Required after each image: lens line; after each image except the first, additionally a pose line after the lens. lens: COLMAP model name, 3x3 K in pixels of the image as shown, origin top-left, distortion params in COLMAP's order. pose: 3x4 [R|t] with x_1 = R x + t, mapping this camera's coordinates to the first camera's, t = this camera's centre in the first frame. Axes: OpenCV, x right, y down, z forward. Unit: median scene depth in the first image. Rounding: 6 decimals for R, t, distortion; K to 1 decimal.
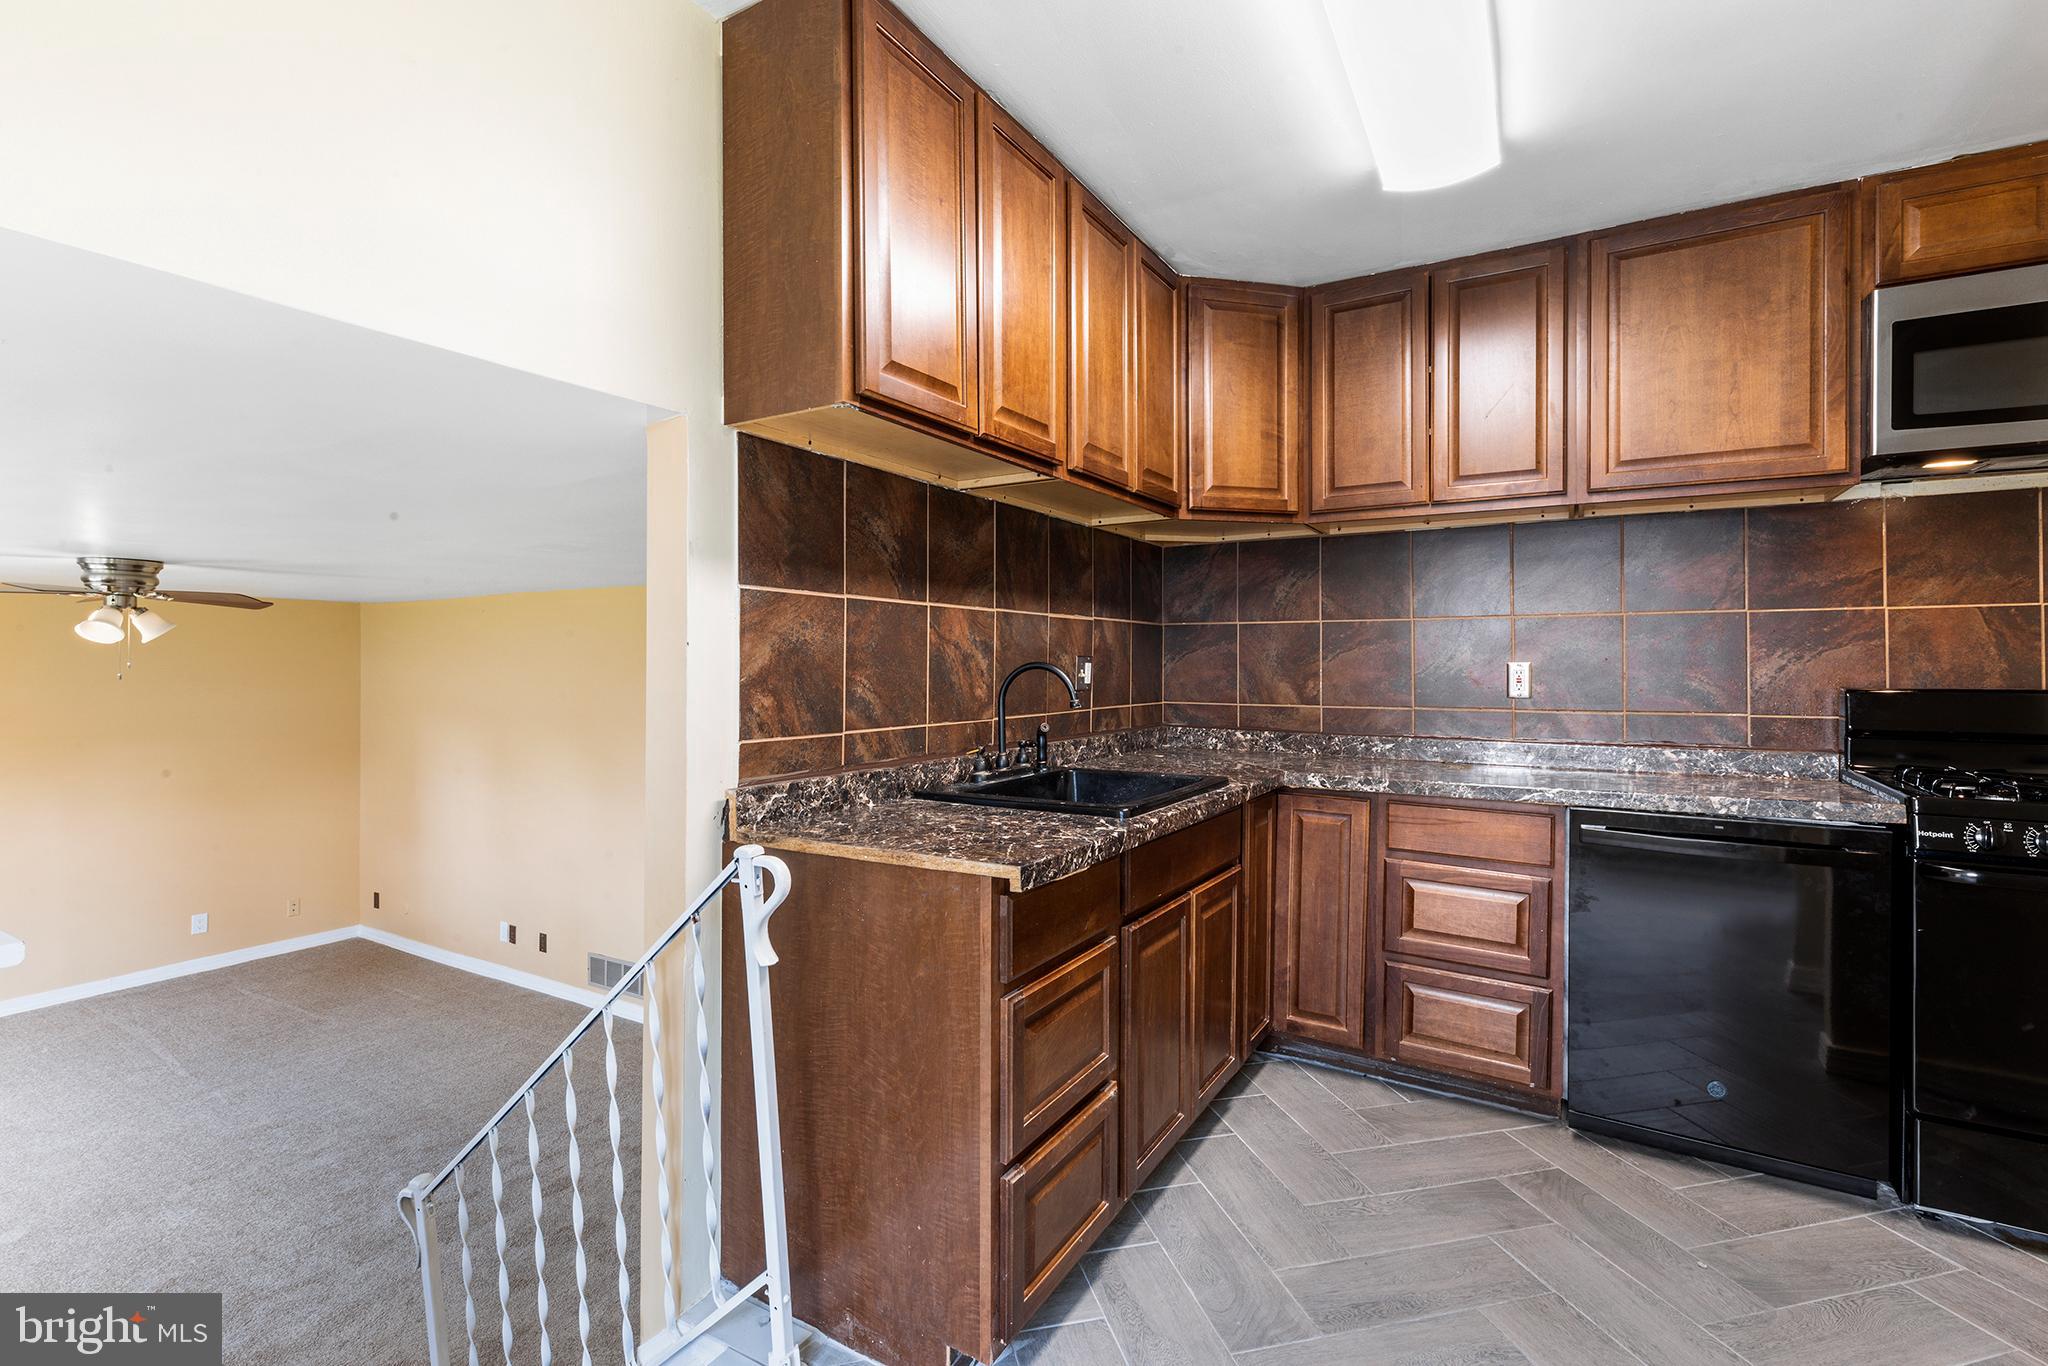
lens RADIAL K [[962.6, 0, 1028.6], [0, 962.6, 671.0], [0, 0, 1]] dist [0.000317, -0.000036]
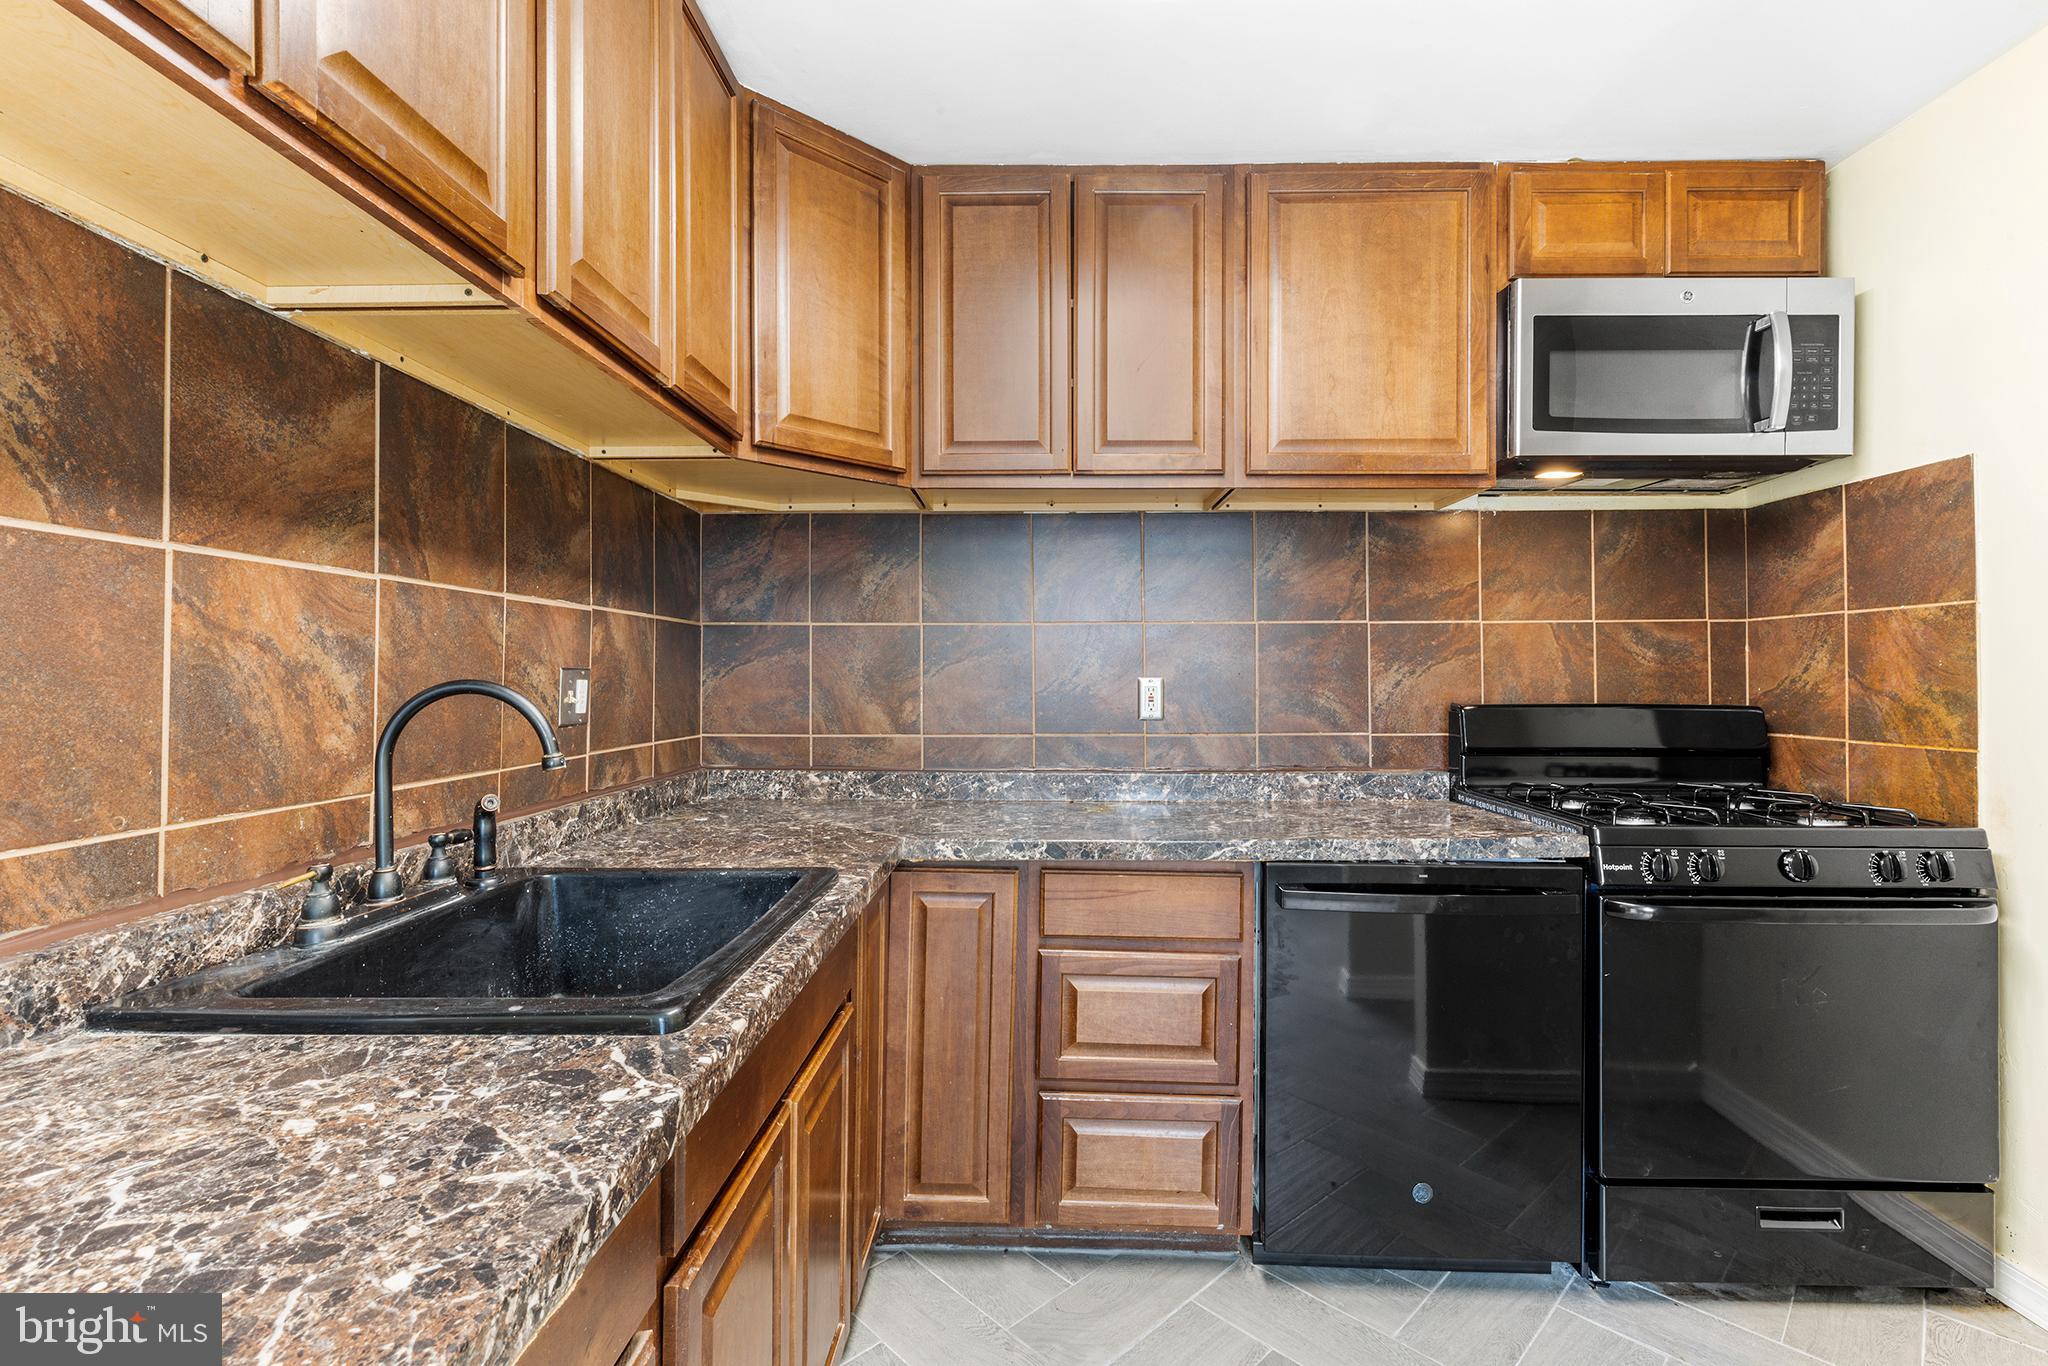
lens RADIAL K [[913.1, 0, 1028.7], [0, 913.1, 667.9], [0, 0, 1]] dist [0.002568, 0.000324]
pose [[0.869818, 0.003175, 0.493363, 0.025751], [0.005275, 0.999862, -0.015733, -0.006081], [-0.493345, 0.016288, 0.869681, 0.409643]]
